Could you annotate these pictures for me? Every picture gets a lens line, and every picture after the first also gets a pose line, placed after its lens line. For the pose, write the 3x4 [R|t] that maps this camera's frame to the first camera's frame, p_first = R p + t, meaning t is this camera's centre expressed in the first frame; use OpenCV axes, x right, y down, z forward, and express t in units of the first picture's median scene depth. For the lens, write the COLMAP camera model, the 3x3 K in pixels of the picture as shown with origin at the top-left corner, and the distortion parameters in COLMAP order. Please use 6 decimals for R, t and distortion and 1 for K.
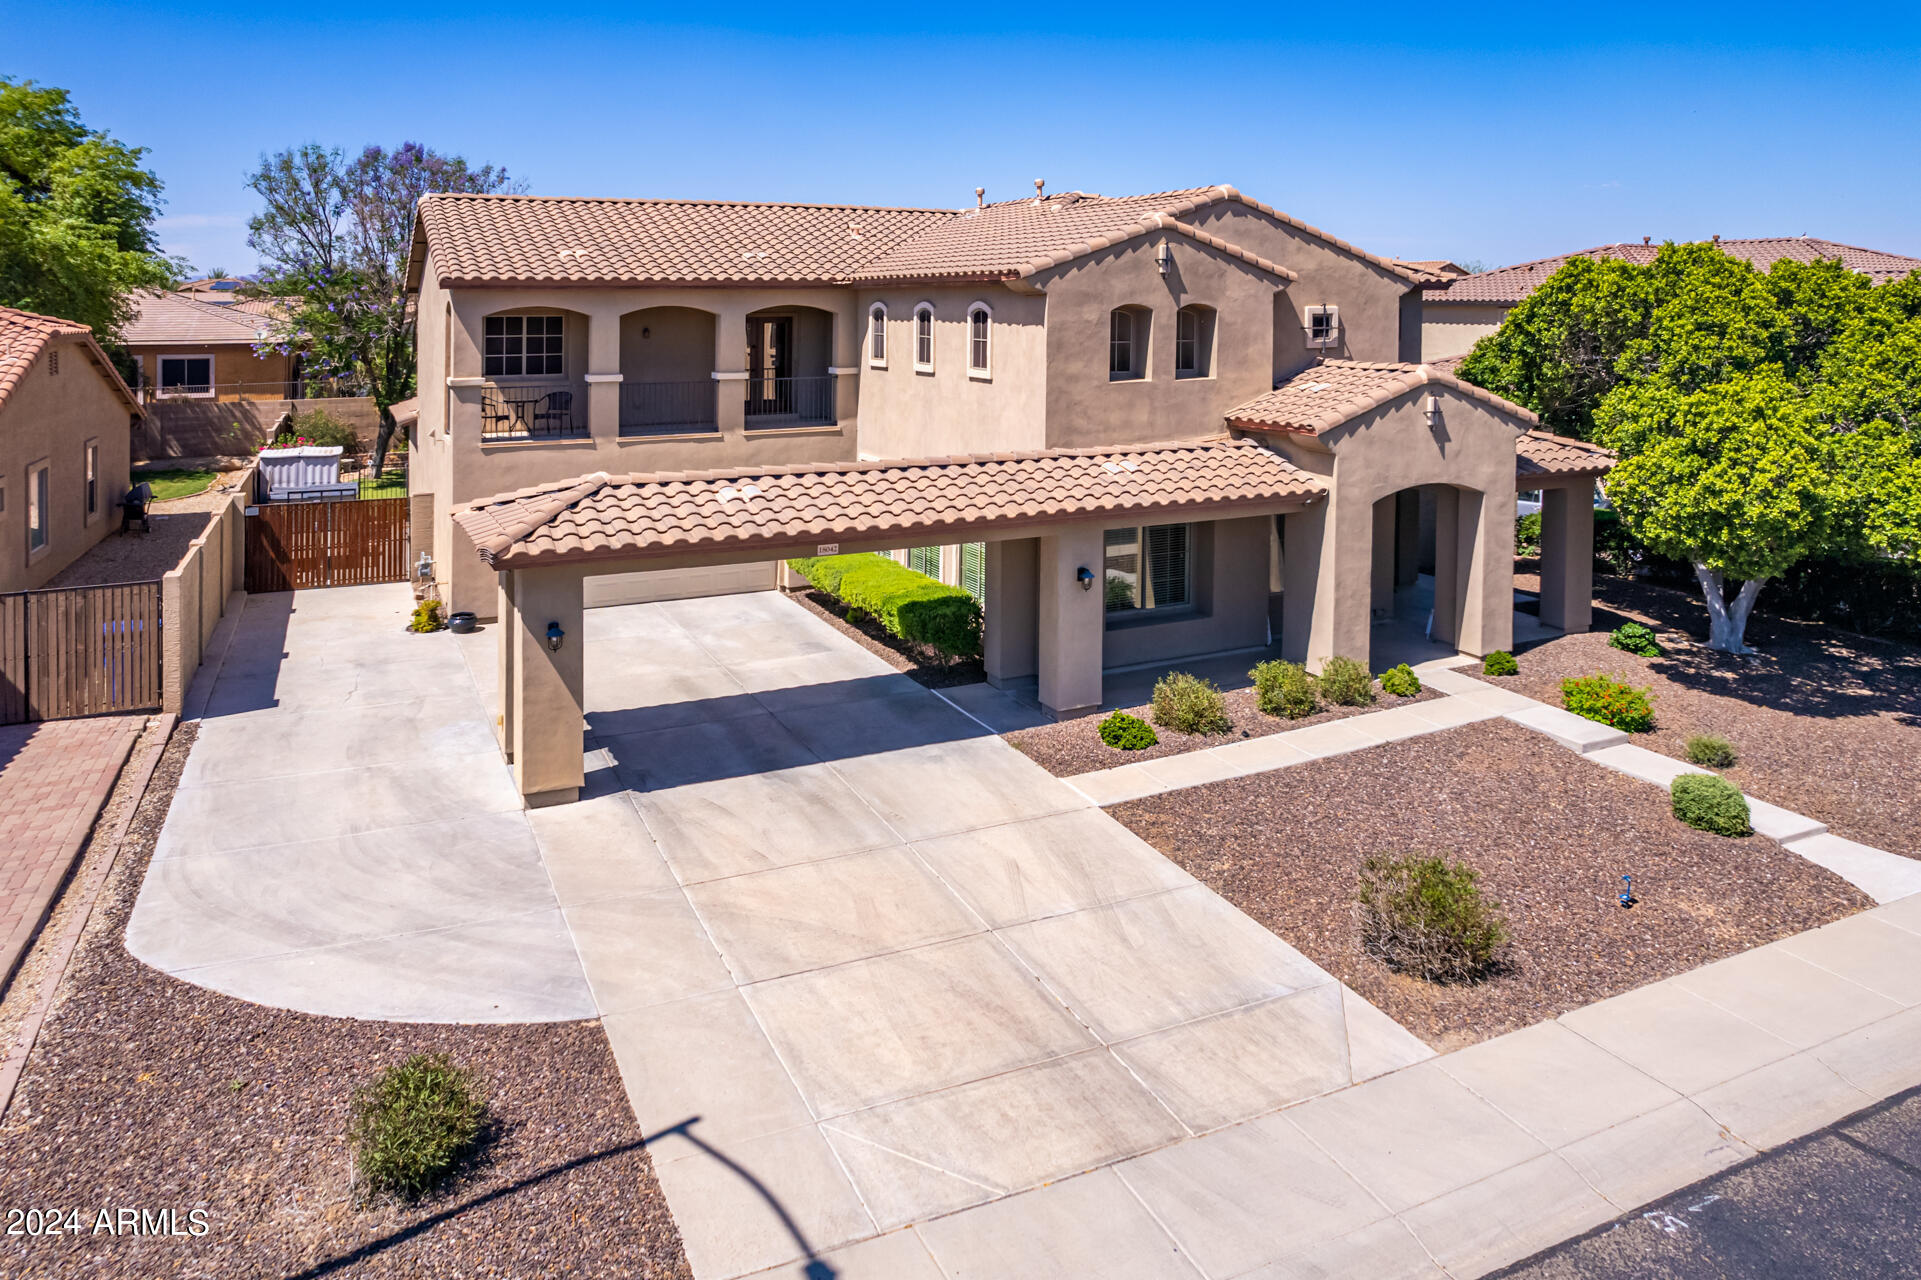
lens RADIAL K [[1315.8, 0, 956.6], [0, 1315.8, 377.5], [0, 0, 1]] dist [-0.026647, 0.003513]
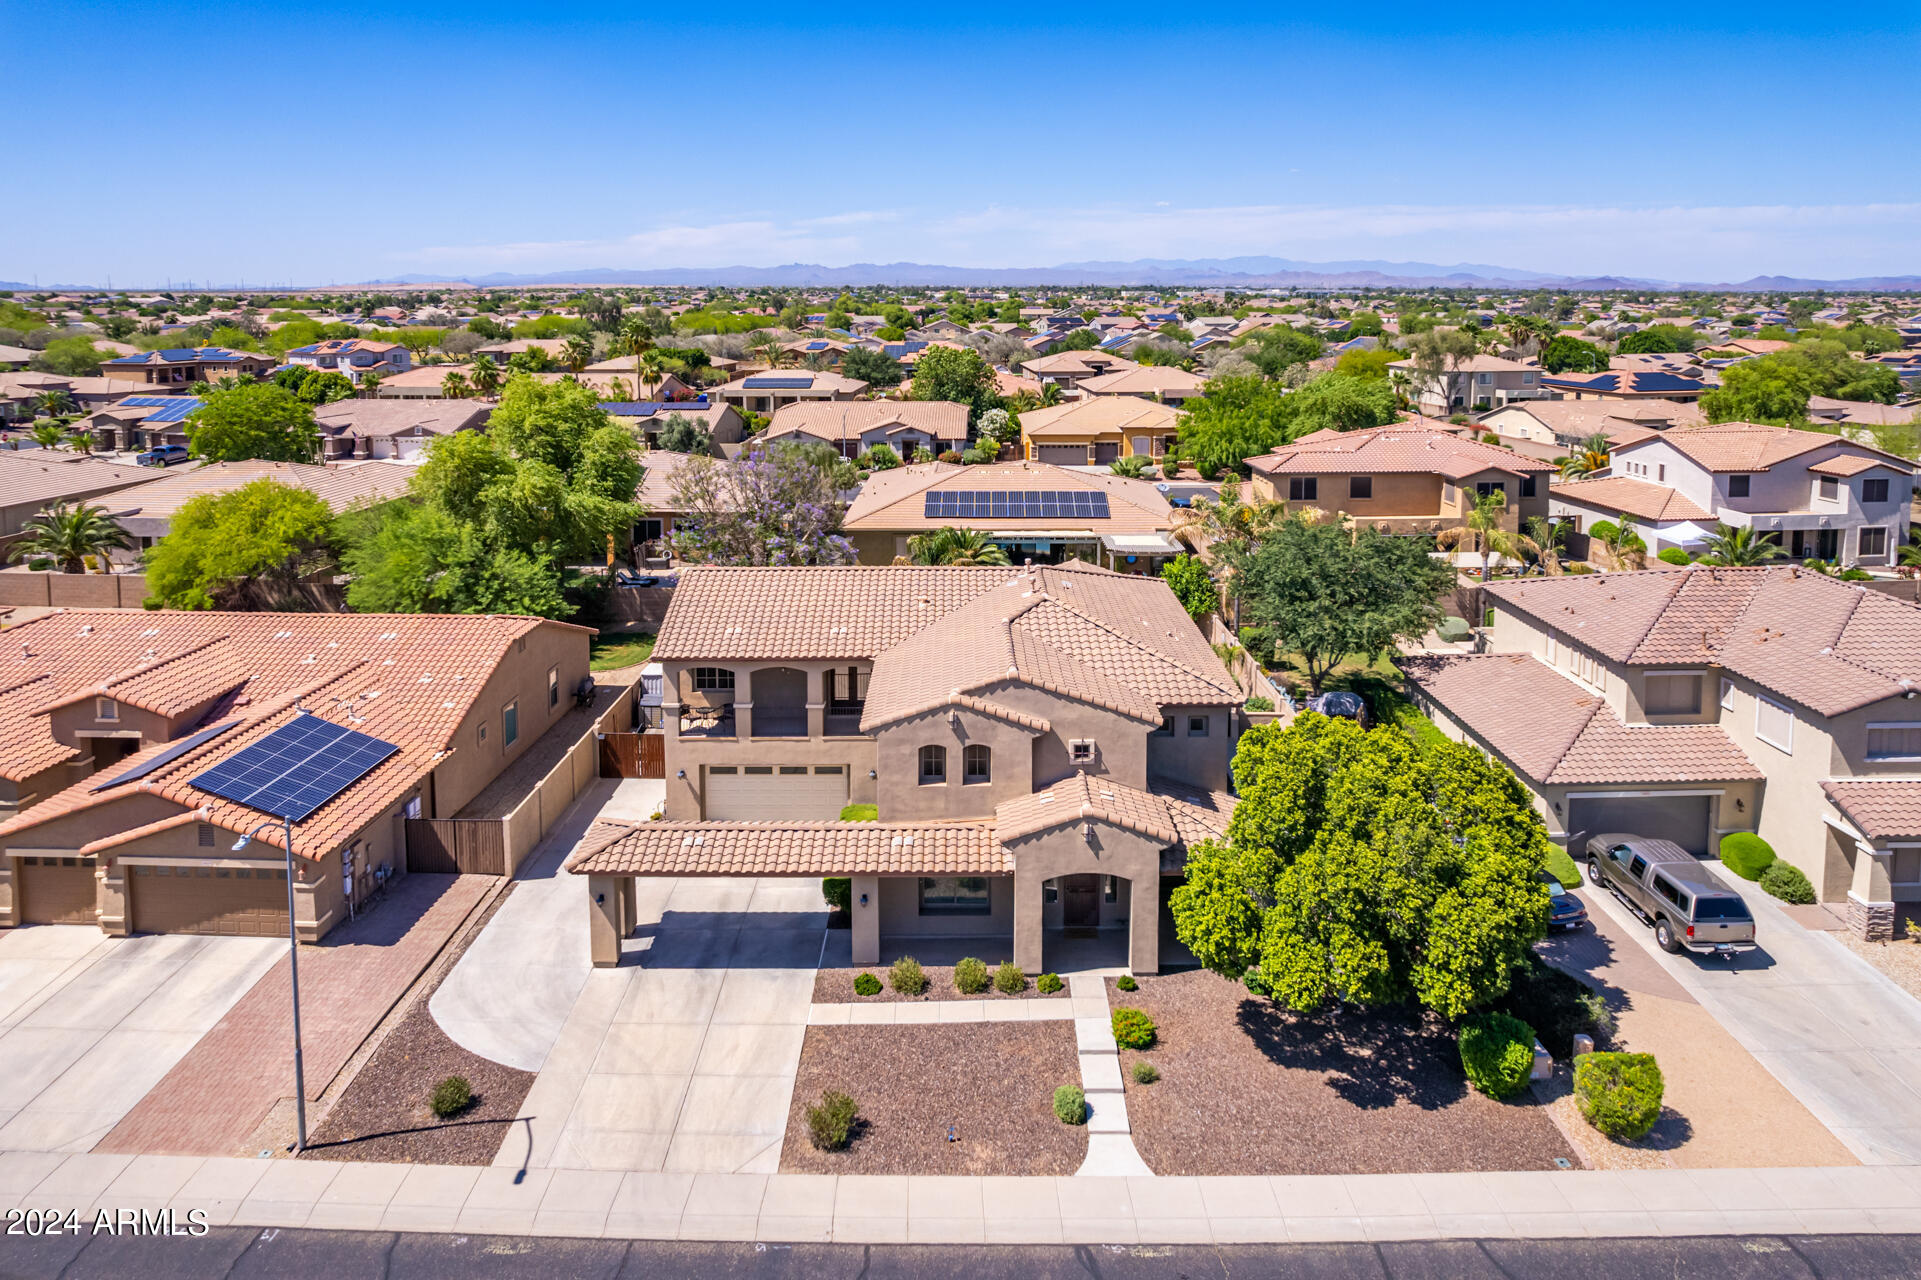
lens RADIAL K [[1288.7, 0, 934.6], [0, 1288.7, 489.2], [0, 0, 1]] dist [-0.053251, 0.031558]
pose [[0.895626, 0.064638, -0.440086, 0.866103], [-0.020602, 0.994352, 0.104118, -0.572035], [0.444330, -0.084185, 0.891899, -0.521193]]
